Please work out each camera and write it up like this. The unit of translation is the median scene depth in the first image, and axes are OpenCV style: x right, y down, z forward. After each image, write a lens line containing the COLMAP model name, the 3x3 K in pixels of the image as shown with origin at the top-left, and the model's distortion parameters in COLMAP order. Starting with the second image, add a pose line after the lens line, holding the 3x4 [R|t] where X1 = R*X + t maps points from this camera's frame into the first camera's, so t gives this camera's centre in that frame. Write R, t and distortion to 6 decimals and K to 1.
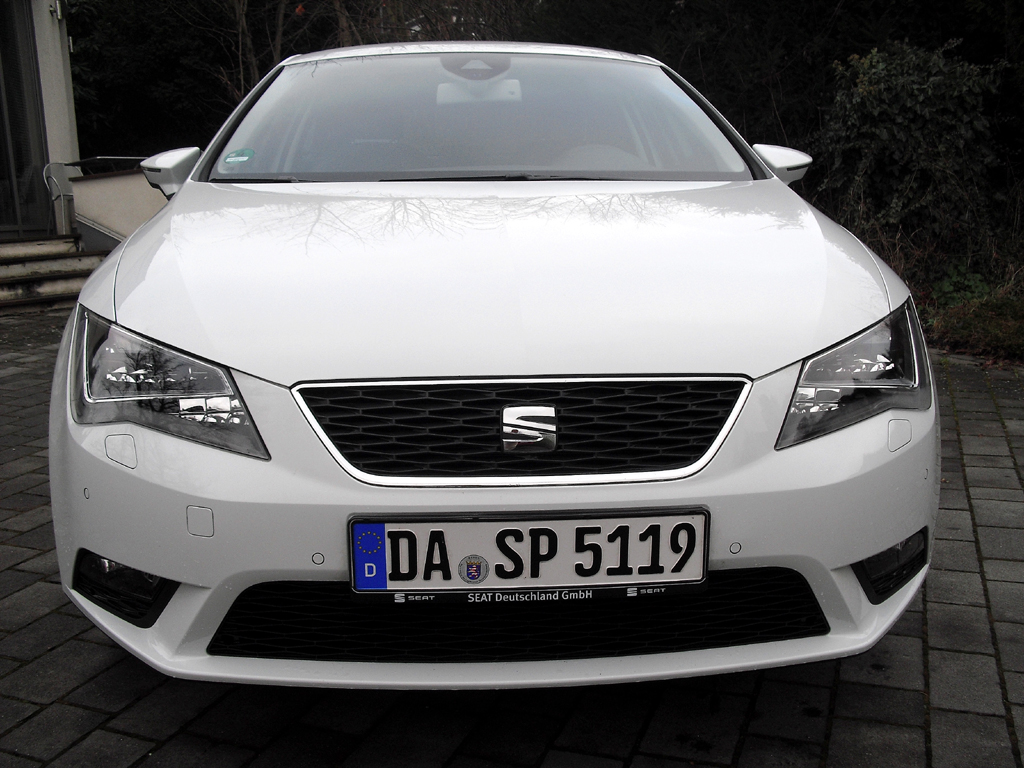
lens RADIAL K [[1078.9, 0, 511.0], [0, 1078.9, 384.9], [0, 0, 1]] dist [-0.114497, 0.000000]
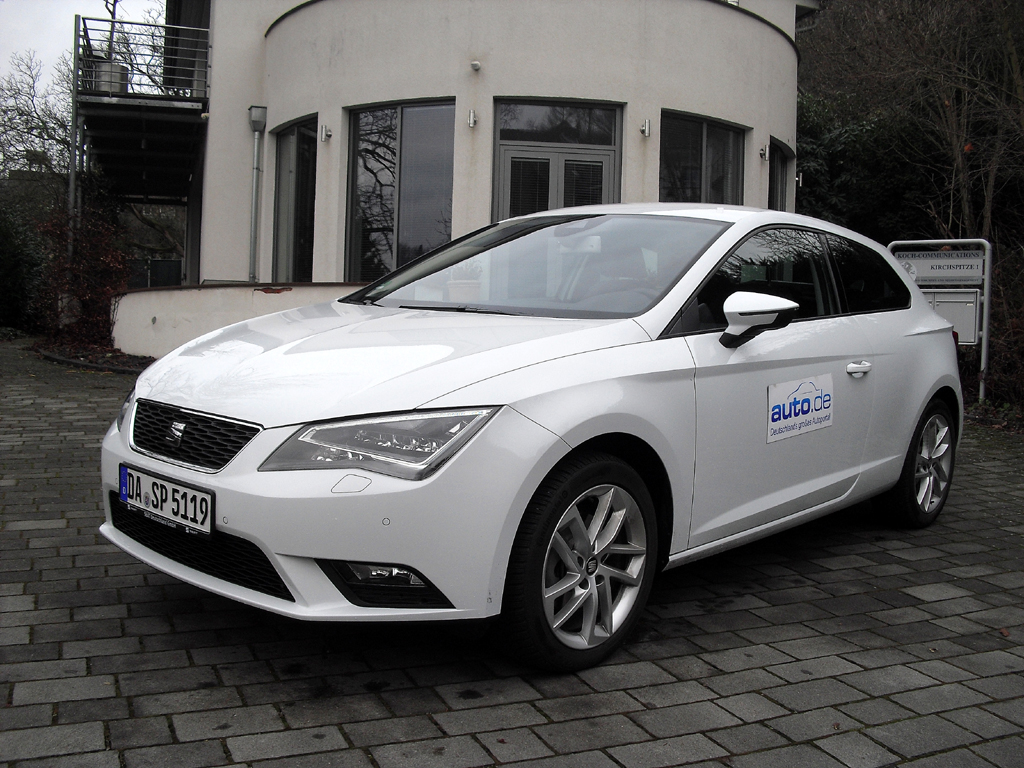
lens RADIAL K [[1078.9, 0, 512.7], [0, 1078.9, 384.4], [0, 0, 1]] dist [-0.114497, 0.000000]
pose [[0.666753, 0.100596, -0.738459, 1.822215], [-0.181680, 0.982896, -0.030144, -0.098965], [0.722796, 0.154262, 0.673624, 0.138506]]
